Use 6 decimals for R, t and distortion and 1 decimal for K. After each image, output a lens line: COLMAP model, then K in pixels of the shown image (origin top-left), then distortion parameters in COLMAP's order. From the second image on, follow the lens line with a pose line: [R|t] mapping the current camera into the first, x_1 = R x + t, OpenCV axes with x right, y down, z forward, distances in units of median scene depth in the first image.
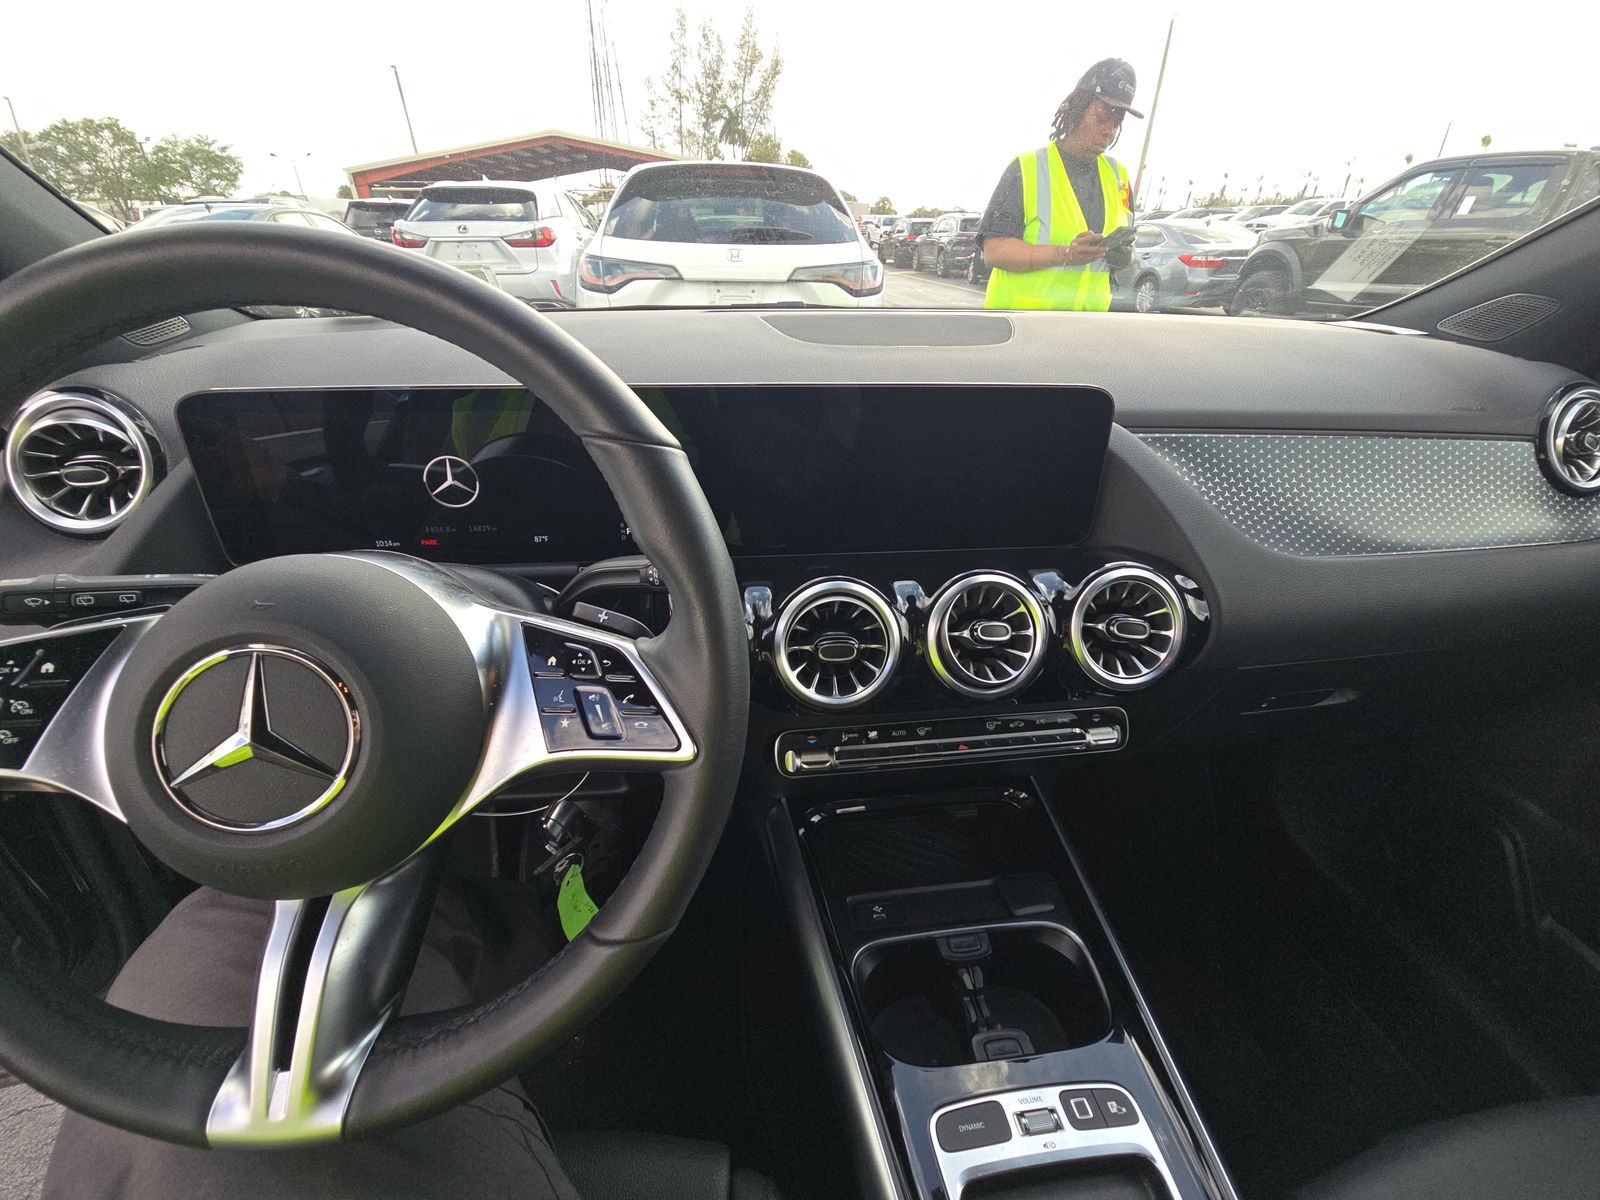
lens RADIAL K [[656.2, 0, 800.0], [0, 656.2, 600.0], [0, 0, 1]] dist [0.002564, -0.003872]
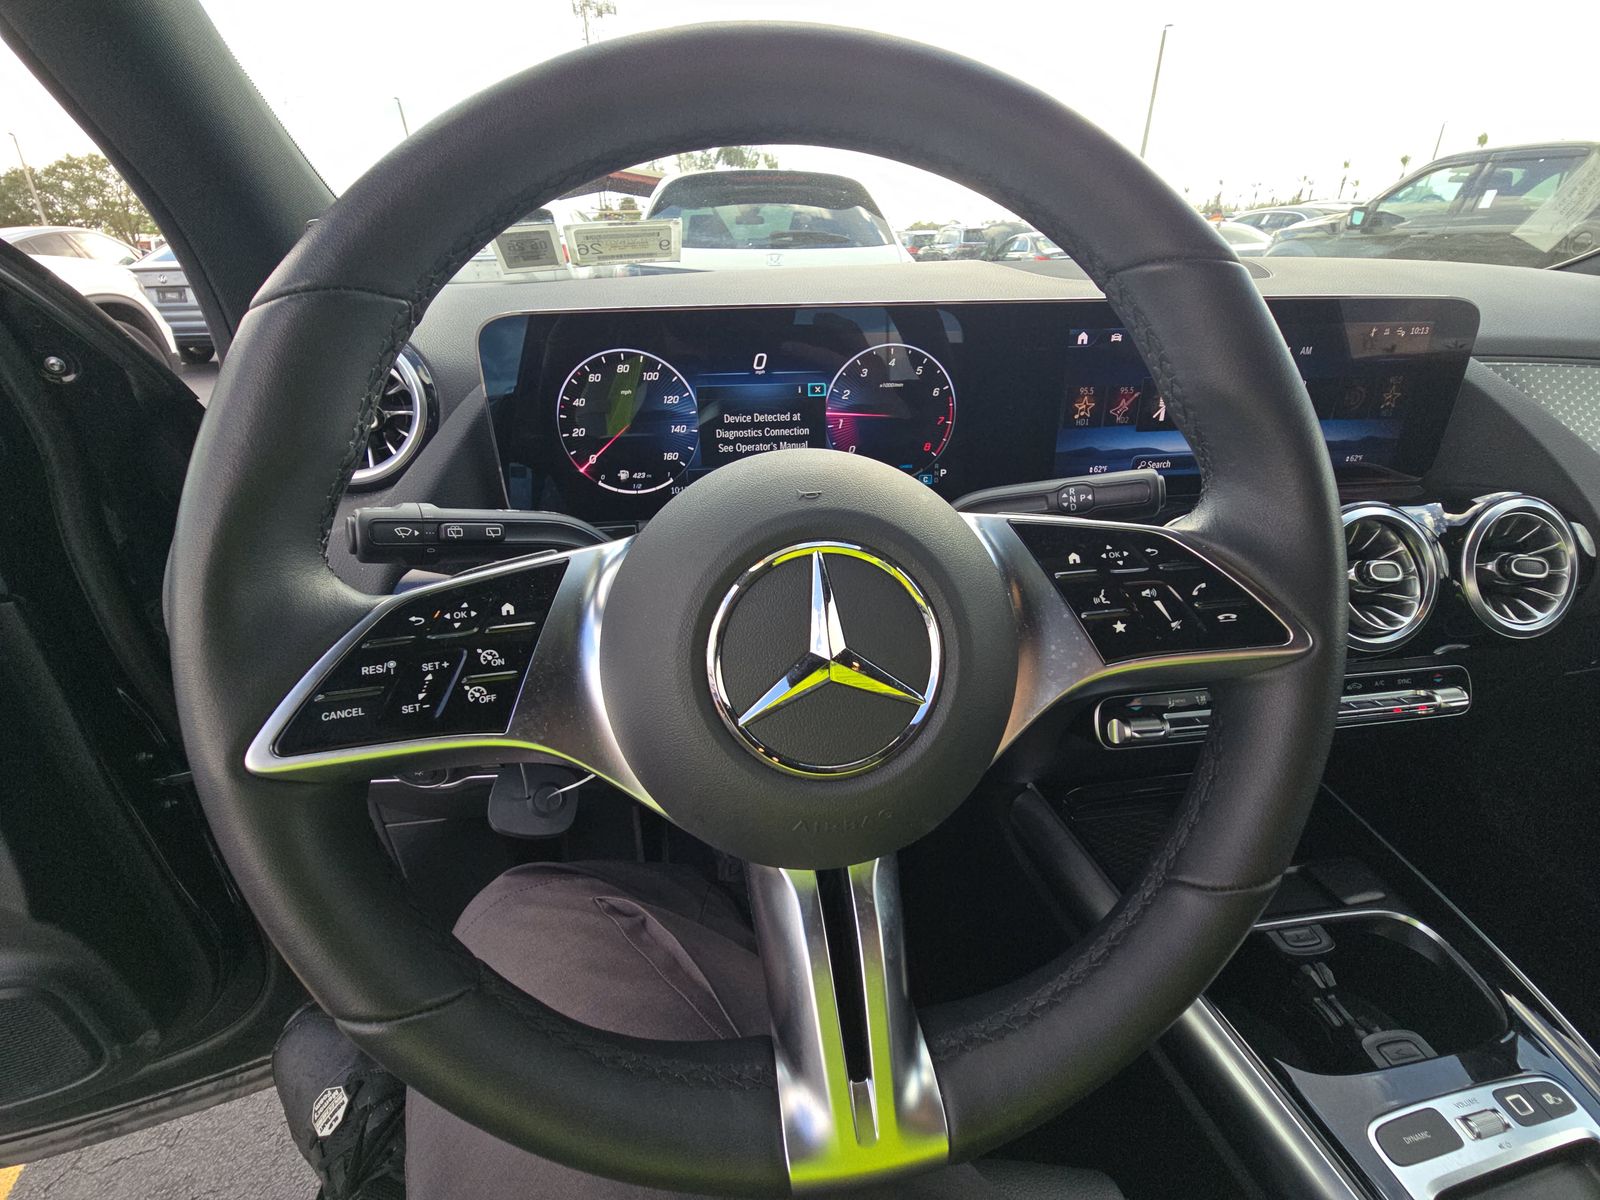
lens RADIAL K [[661.6, 0, 800.0], [0, 661.6, 600.0], [0, 0, 1]] dist [-0.001556, -0.000009]
pose [[0.999718, -0.022451, -0.007696, -0.406995], [0.022265, 0.999477, -0.023468, 0.075876], [0.008219, 0.023290, 0.999695, 0.093974]]
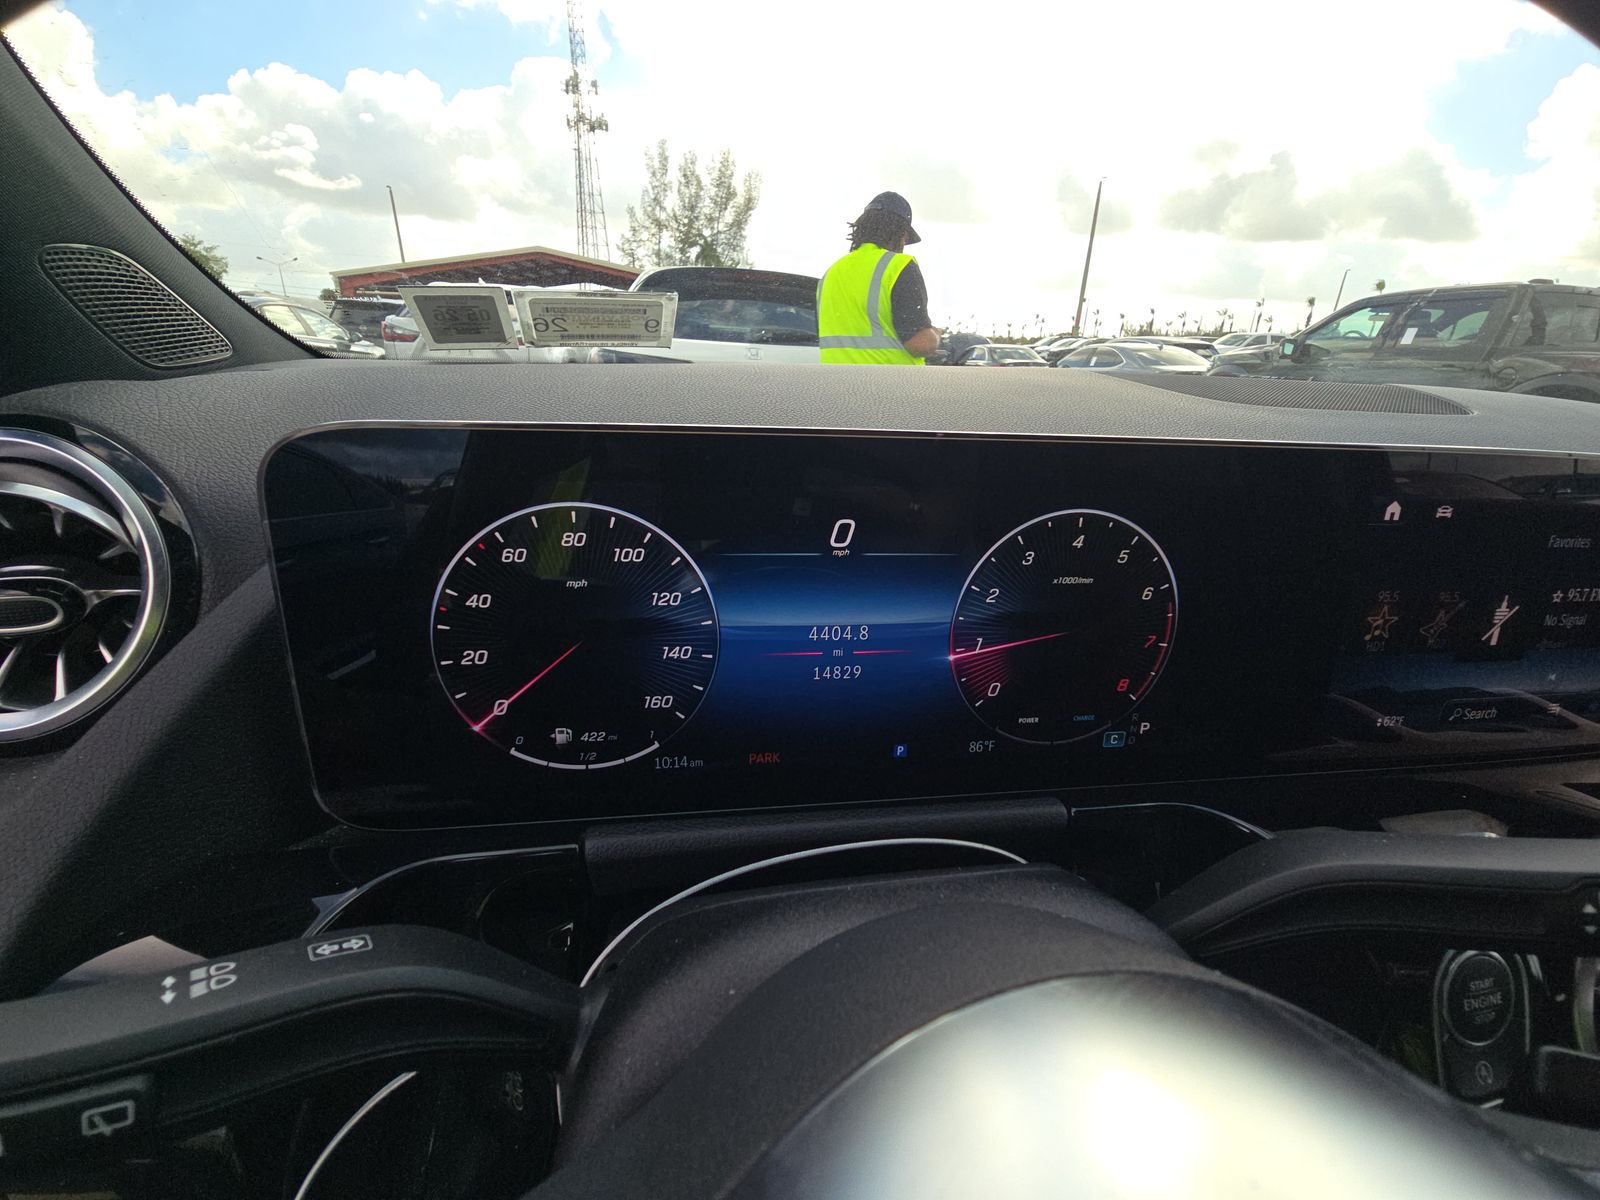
lens RADIAL K [[661.6, 0, 800.0], [0, 661.6, 600.0], [0, 0, 1]] dist [-0.001556, -0.000009]
pose [[0.998448, 0.012494, 0.054269, -0.496626], [-0.004502, 0.989425, -0.144973, -0.114690], [-0.055507, 0.144504, 0.987946, 0.452708]]
